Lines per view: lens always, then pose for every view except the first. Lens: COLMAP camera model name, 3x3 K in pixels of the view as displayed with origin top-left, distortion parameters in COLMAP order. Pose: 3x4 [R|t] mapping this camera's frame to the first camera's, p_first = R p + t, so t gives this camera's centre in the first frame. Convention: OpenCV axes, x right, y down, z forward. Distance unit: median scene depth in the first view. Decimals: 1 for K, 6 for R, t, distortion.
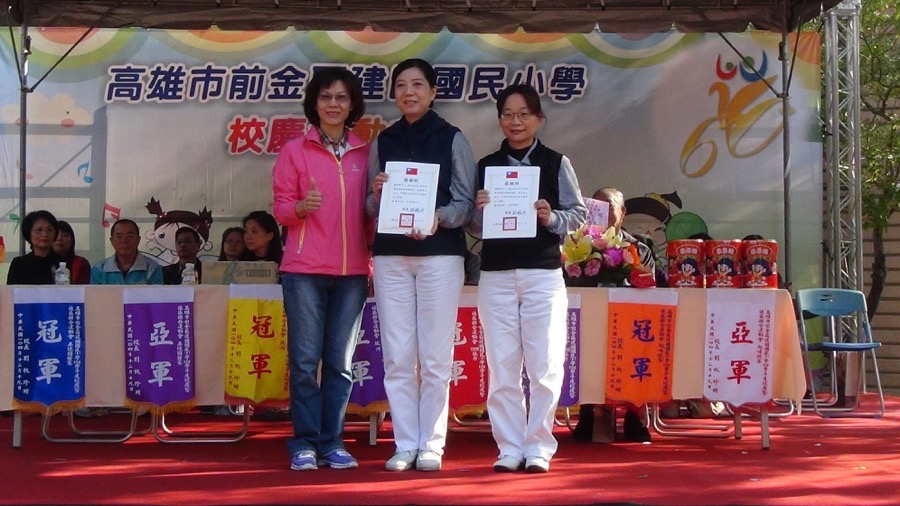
lens RADIAL K [[1401.4, 0, 450.0], [0, 1401.4, 253.0], [0, 0, 1]] dist [-0.024202, 0.186932]
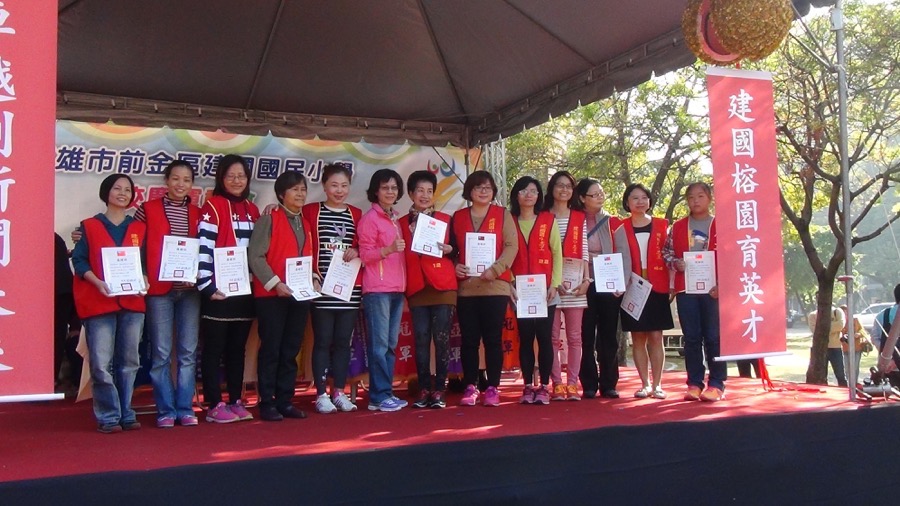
lens RADIAL K [[846.4, 0, 450.0], [0, 846.4, 253.0], [0, 0, 1]] dist [0.026009, -0.003411]
pose [[0.919169, 0.008835, 0.393763, -0.187564], [0.002167, 0.999620, -0.027487, -0.001225], [-0.393856, 0.026119, 0.918801, 0.056047]]
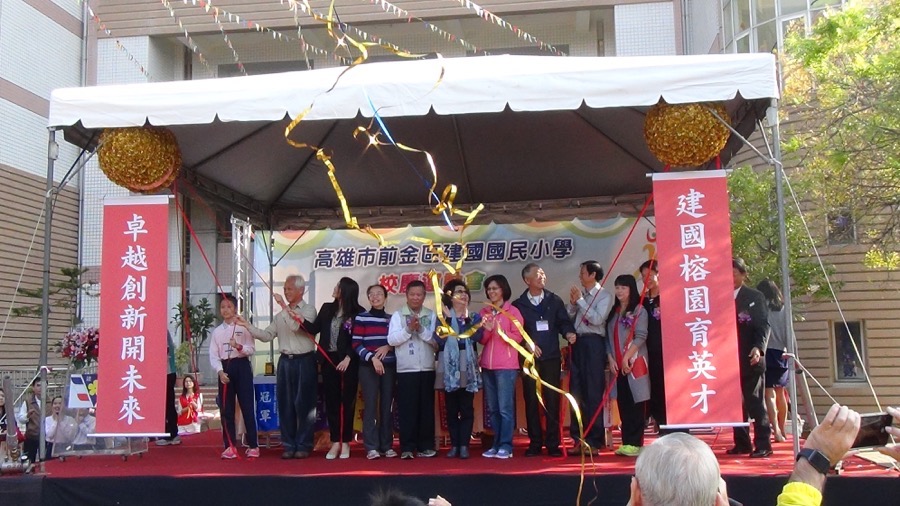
lens RADIAL K [[954.6, 0, 450.0], [0, 954.6, 253.0], [0, 0, 1]] dist [-0.007692, -0.015315]
pose [[0.987308, -0.040794, -0.153486, 0.130159], [0.029271, 0.996632, -0.076604, -0.026130], [0.156094, 0.071139, 0.985177, -0.230069]]
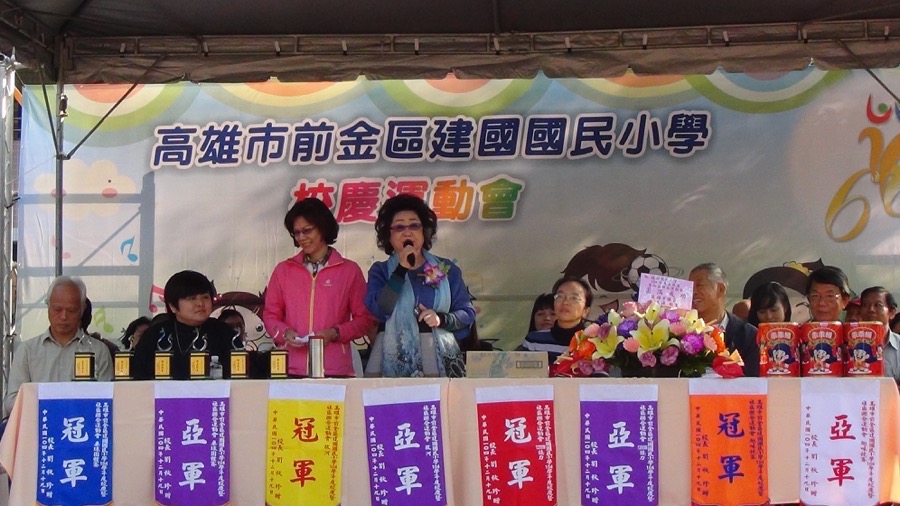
lens RADIAL K [[1798.4, 0, 450.0], [0, 1798.4, 253.0], [0, 0, 1]] dist [-0.056691, 0.613316]
pose [[0.995597, -0.018364, -0.091917, 0.039699], [0.014457, 0.998971, -0.042998, -0.004491], [0.092612, 0.041480, 0.994838, -0.089396]]
